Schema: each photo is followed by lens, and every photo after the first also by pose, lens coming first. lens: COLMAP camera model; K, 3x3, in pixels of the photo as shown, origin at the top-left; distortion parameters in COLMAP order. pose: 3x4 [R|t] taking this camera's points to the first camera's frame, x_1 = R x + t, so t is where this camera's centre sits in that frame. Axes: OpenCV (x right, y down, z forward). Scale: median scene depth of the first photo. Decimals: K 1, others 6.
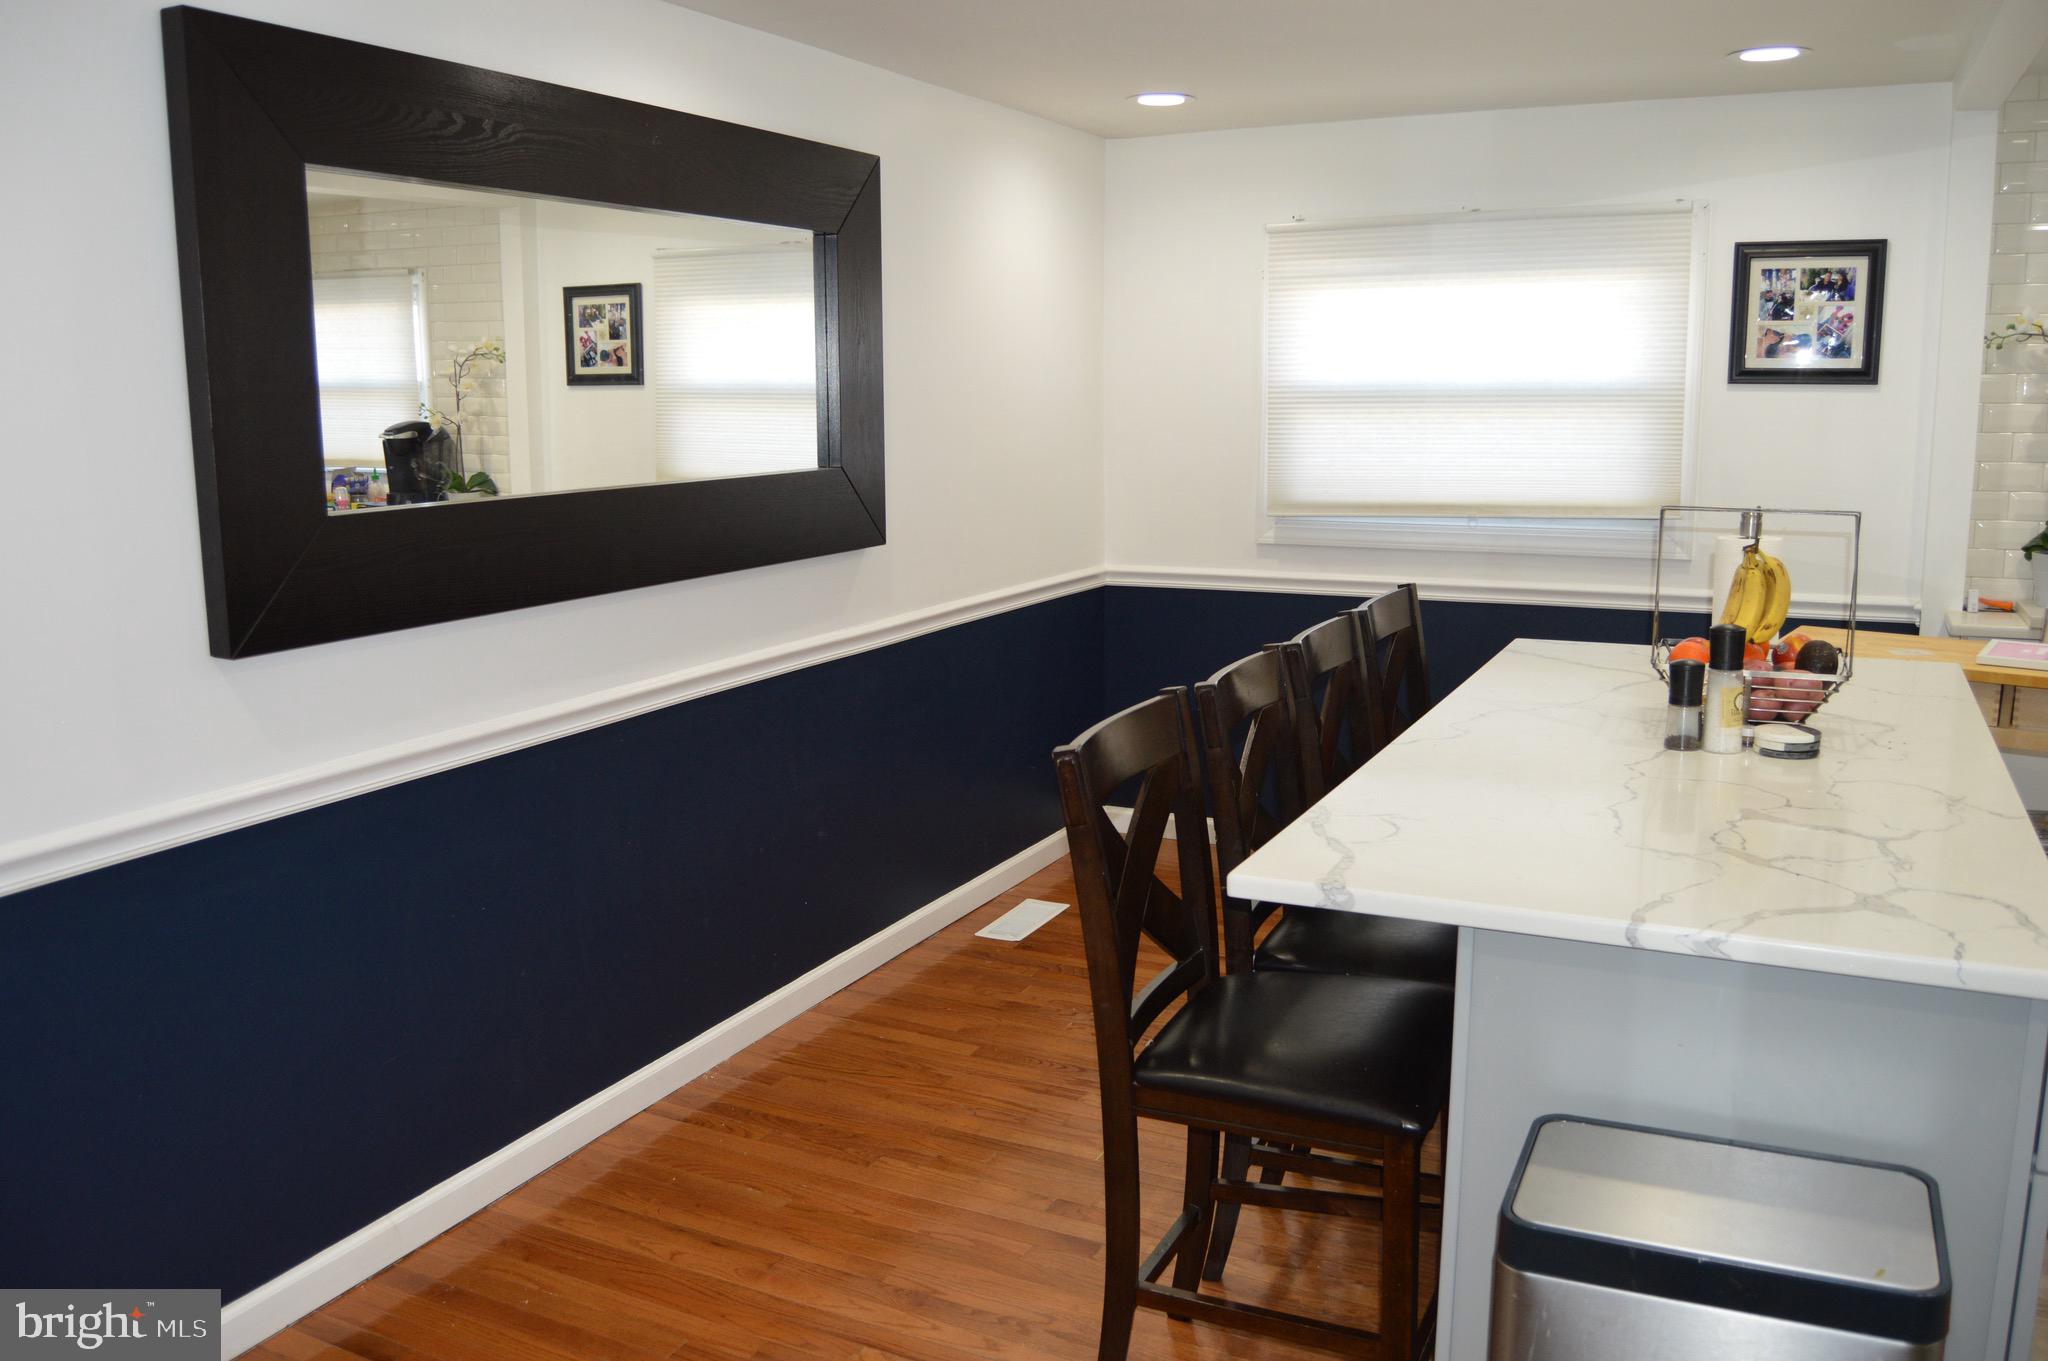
lens RADIAL K [[1645.2, 0, 1024.0], [0, 1645.2, 680.5], [0, 0, 1]] dist [-0.068781, -0.006226]
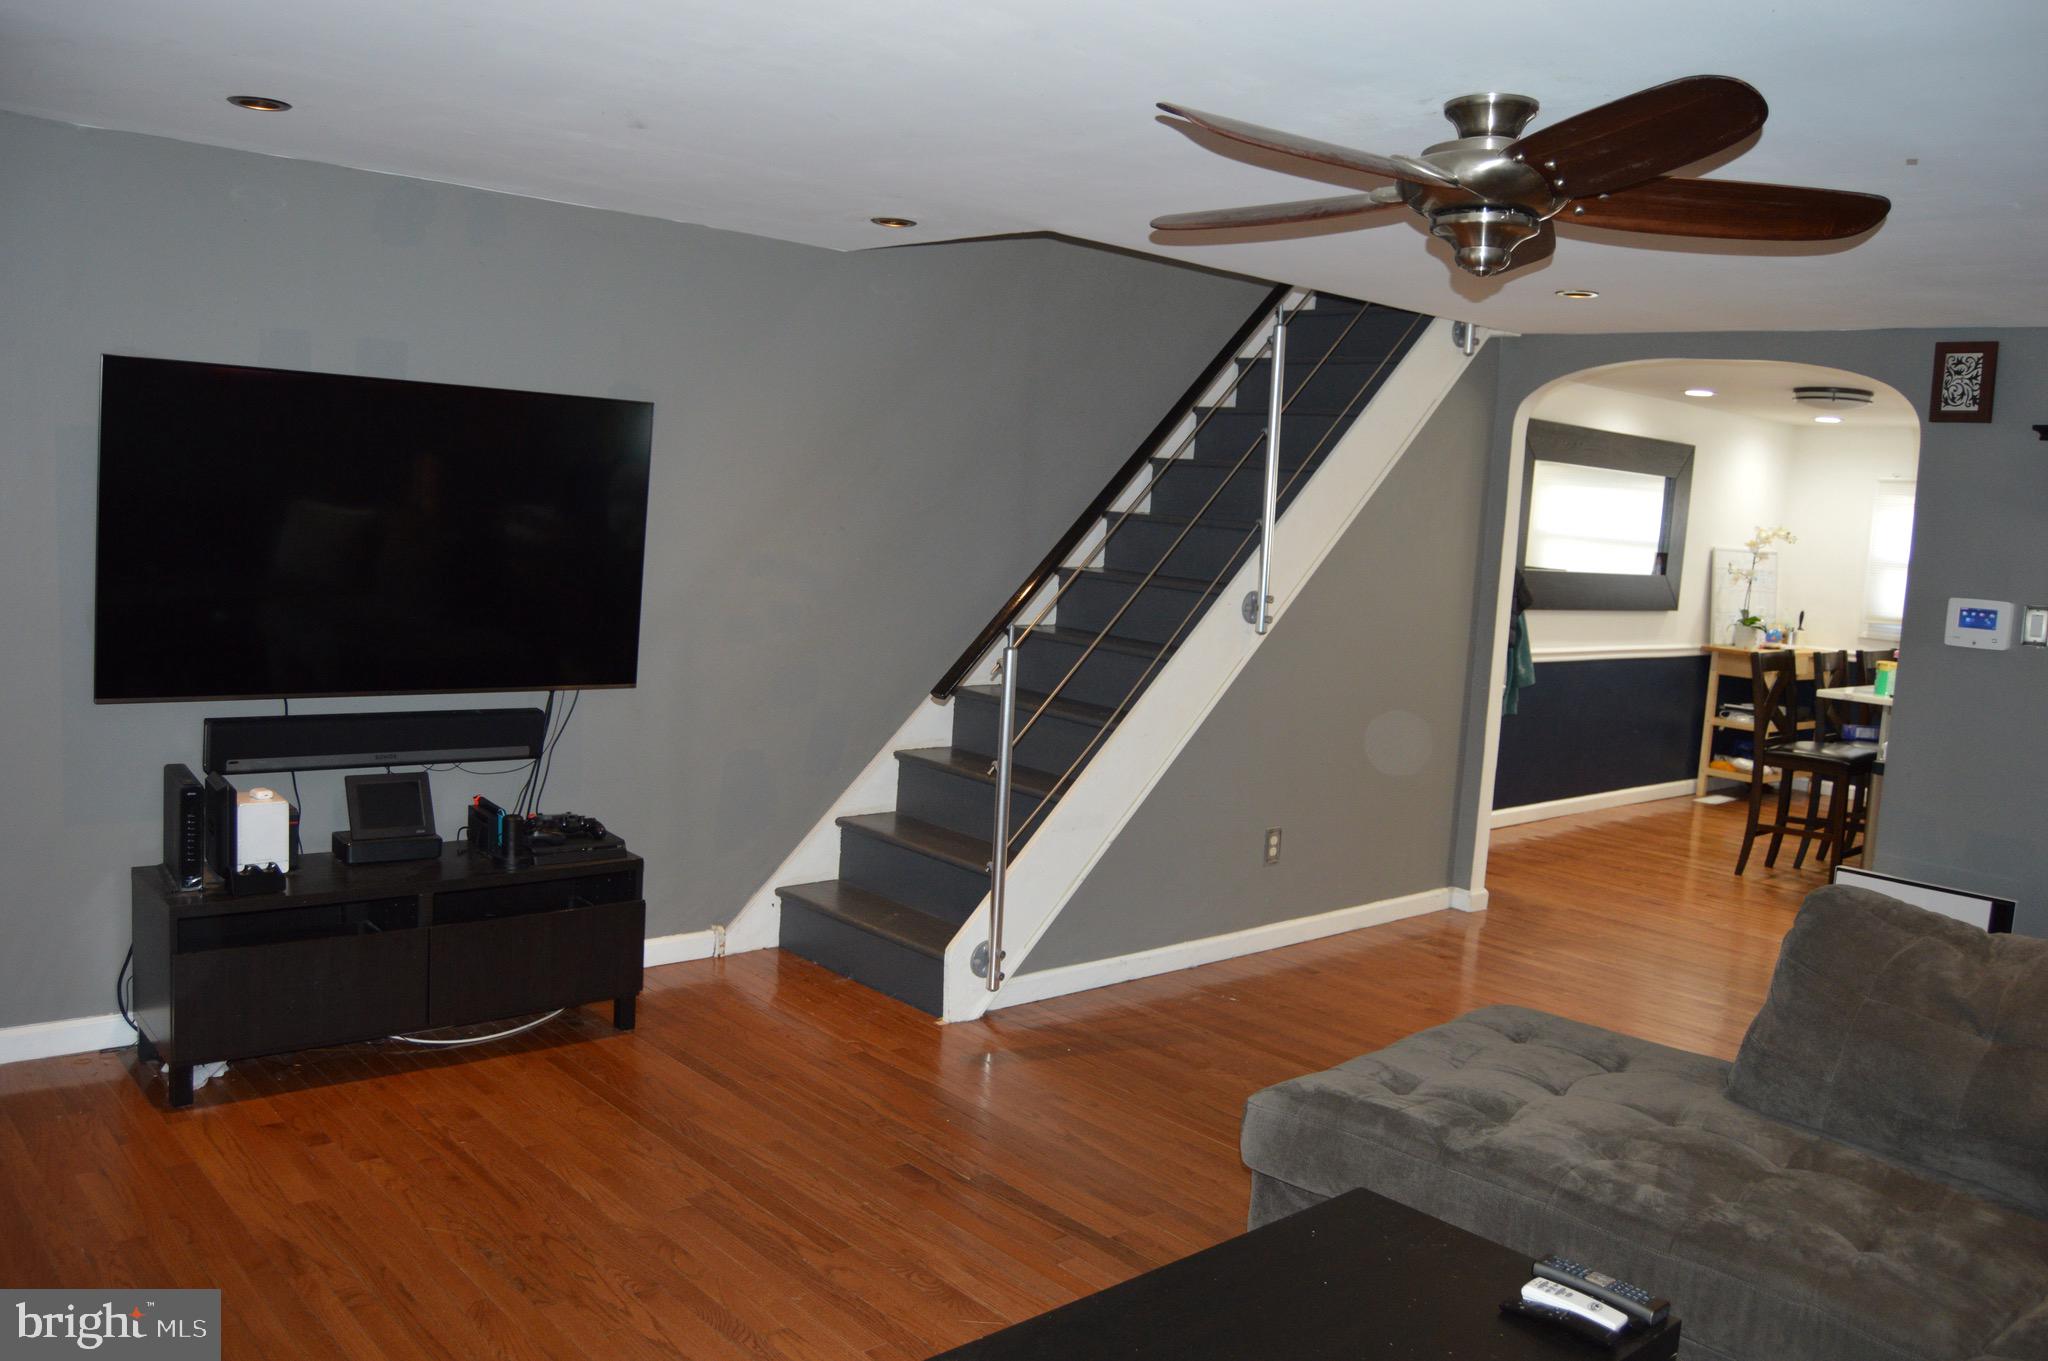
lens RADIAL K [[1645.2, 0, 1024.0], [0, 1645.2, 680.5], [0, 0, 1]] dist [-0.068781, -0.006226]
pose [[0.929109, 0.113051, -0.352102, -0.125311], [-0.139244, 0.989001, -0.049887, 0.258601], [0.342589, 0.095379, 0.934631, -1.450666]]
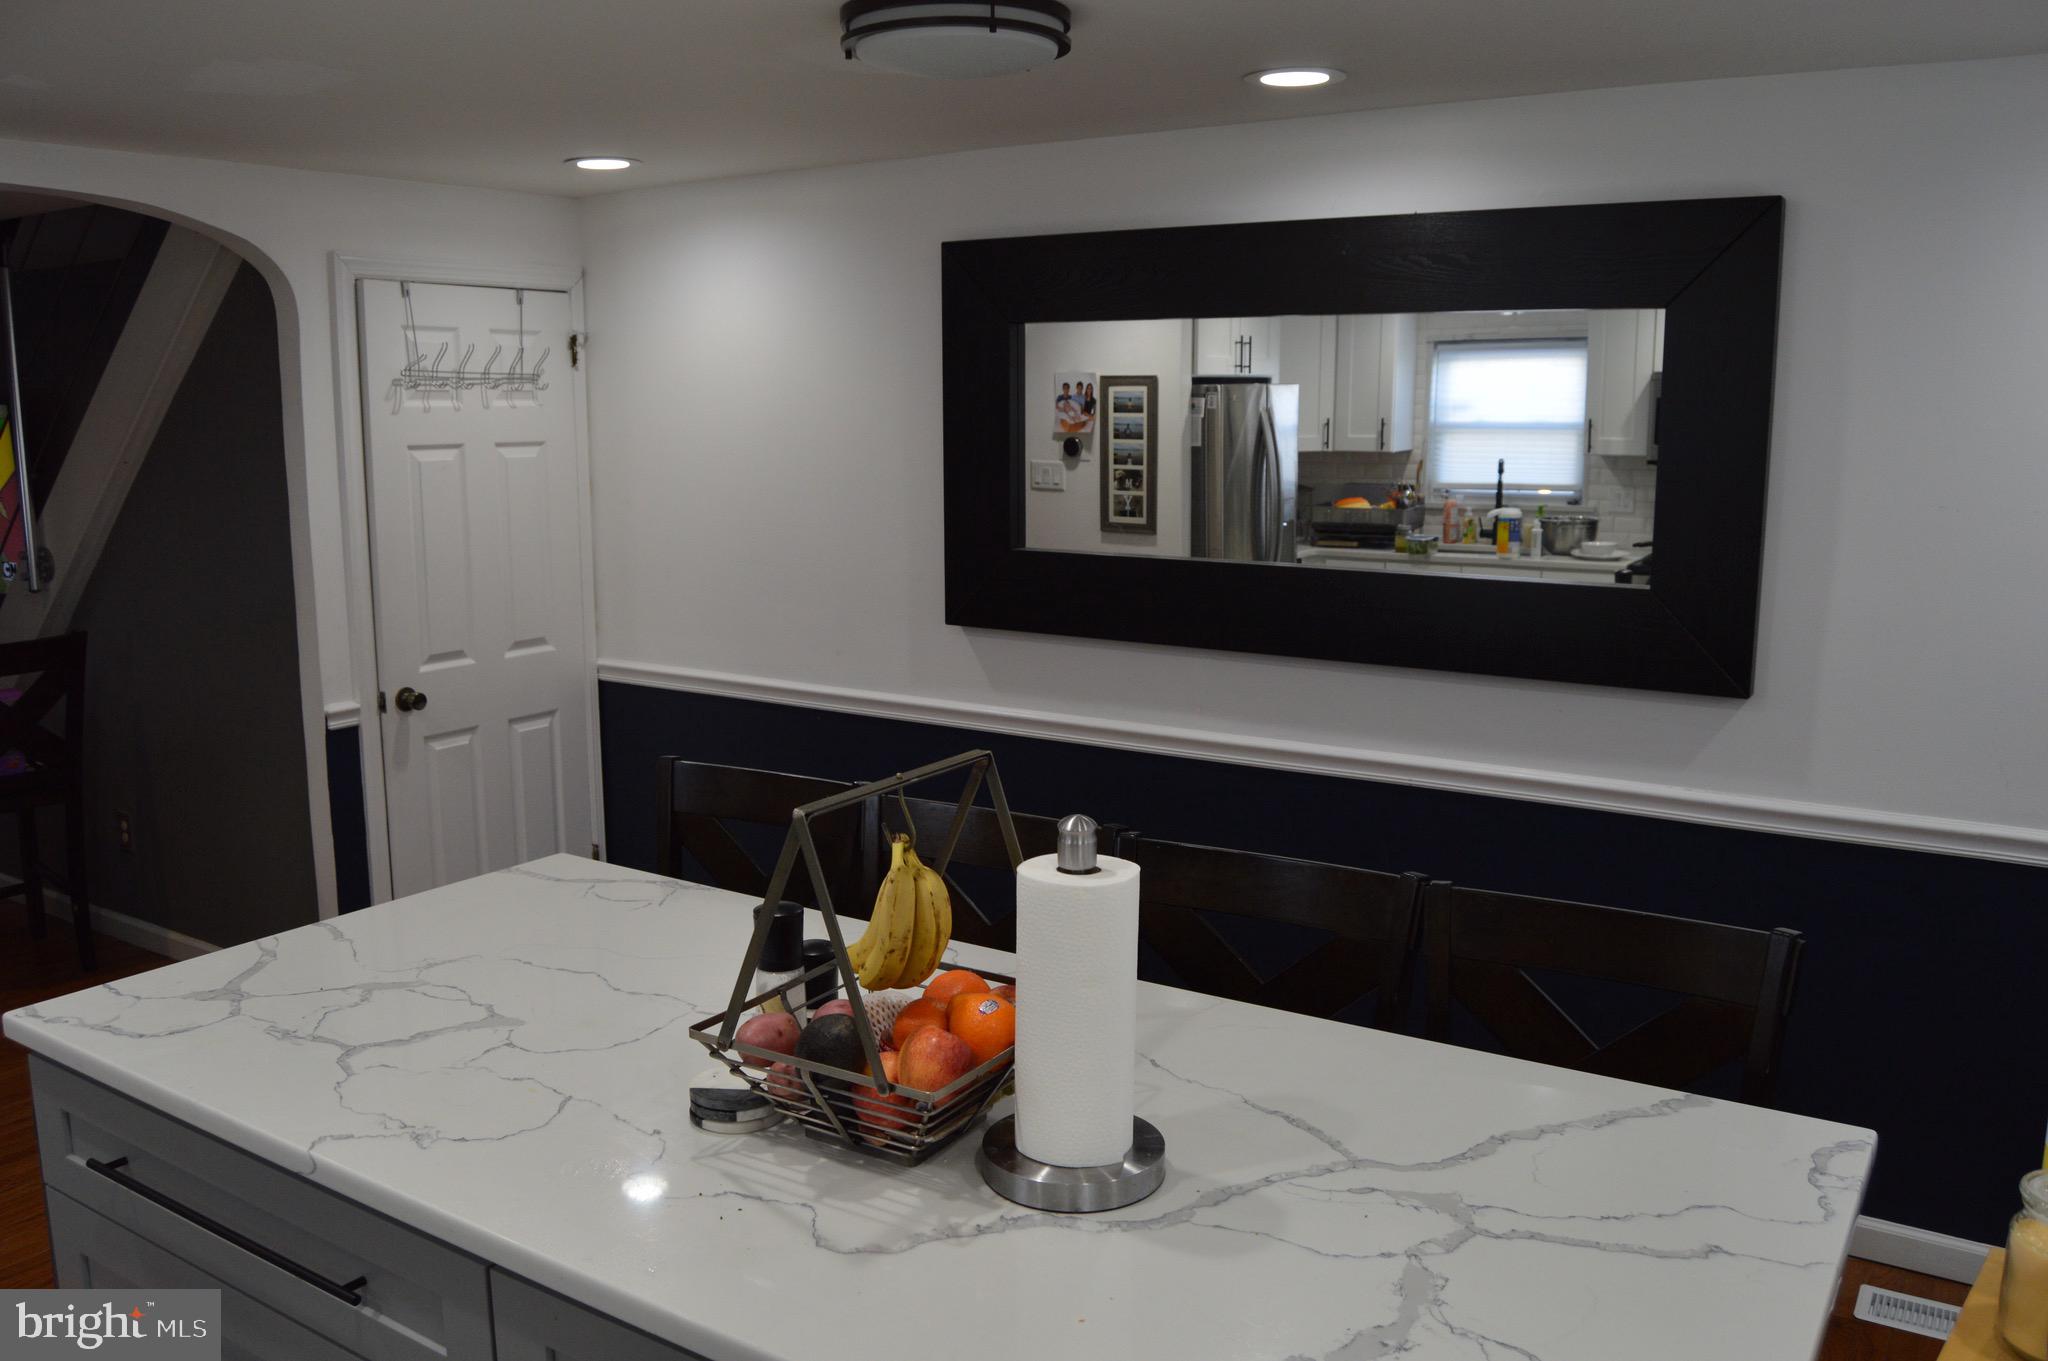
lens RADIAL K [[1645.2, 0, 1024.0], [0, 1645.2, 680.5], [0, 0, 1]] dist [-0.068781, -0.006226]
pose [[-0.124856, 0.174158, -0.976770, 0.727102], [-0.172561, 0.965658, 0.194234, -0.187161], [0.977054, 0.192804, -0.090515, 0.764468]]
